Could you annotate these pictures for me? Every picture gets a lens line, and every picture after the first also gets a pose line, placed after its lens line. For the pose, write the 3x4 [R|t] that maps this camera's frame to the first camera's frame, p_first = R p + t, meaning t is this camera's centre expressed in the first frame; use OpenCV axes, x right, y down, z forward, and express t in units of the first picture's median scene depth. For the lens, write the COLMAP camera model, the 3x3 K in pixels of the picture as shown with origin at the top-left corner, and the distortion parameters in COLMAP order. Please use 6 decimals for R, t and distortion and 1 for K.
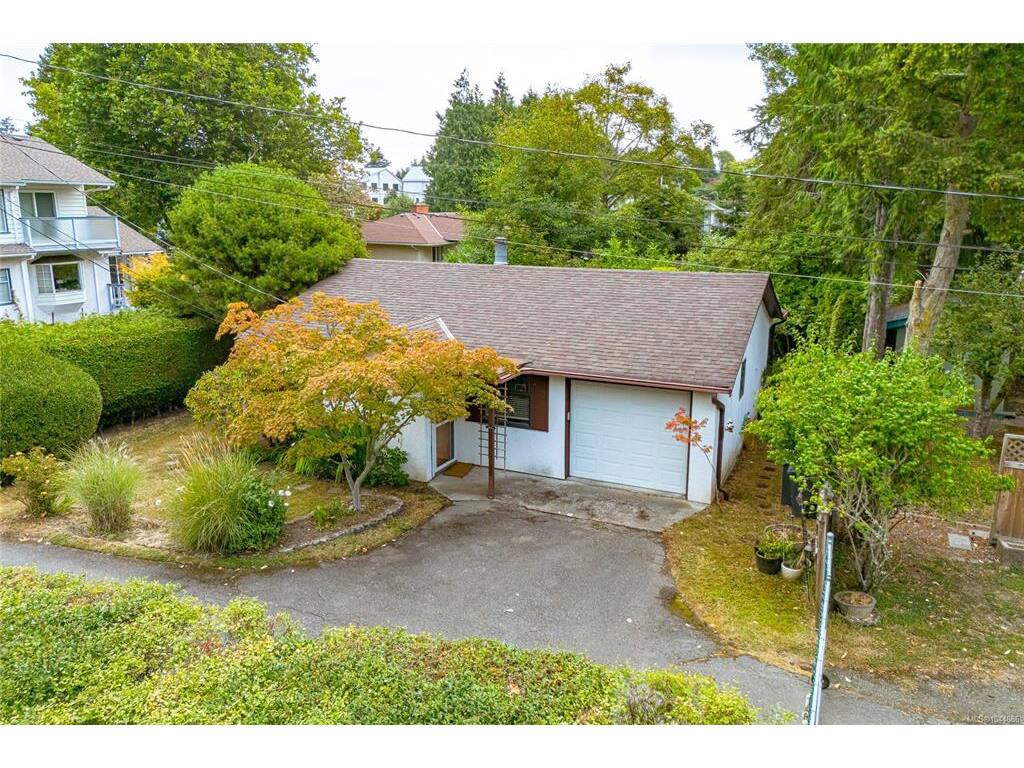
lens RADIAL K [[788.5, 0, 513.4], [0, 788.5, 379.6], [0, 0, 1]] dist [0.028293, -0.000586]
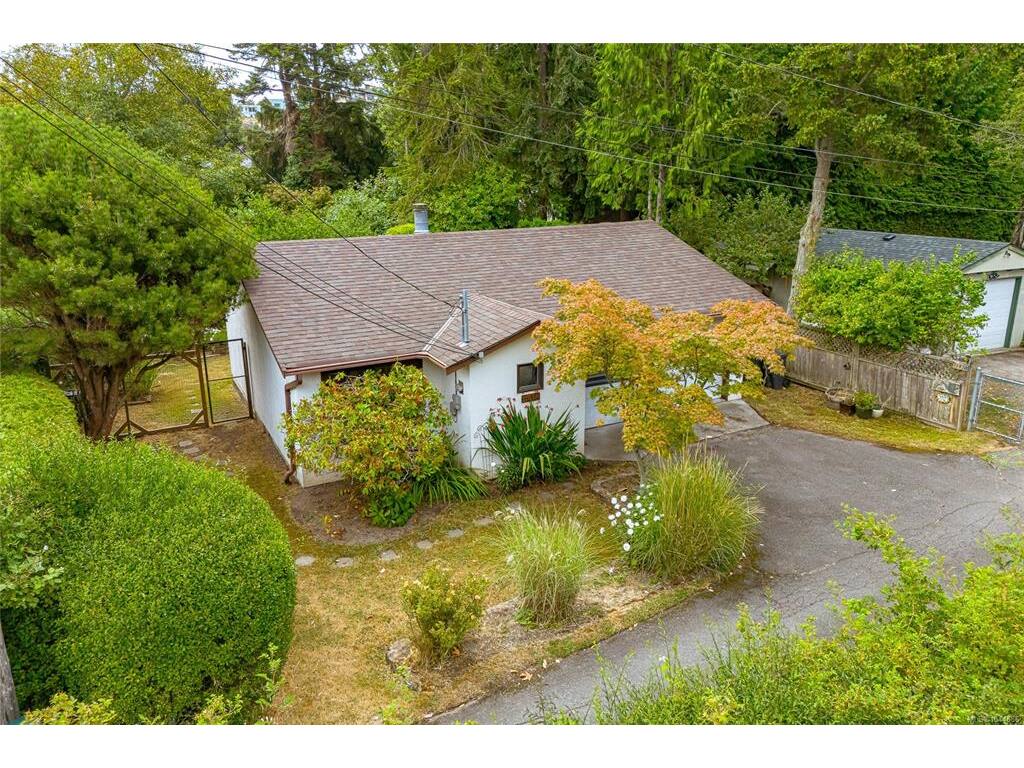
lens RADIAL K [[788.5, 0, 513.6], [0, 788.5, 386.9], [0, 0, 1]] dist [0.028293, -0.000586]
pose [[0.615249, -0.244850, 0.749344, -1.020982], [0.203325, 0.967669, 0.149249, -0.134471], [-0.761661, 0.060535, 0.645142, 0.535494]]
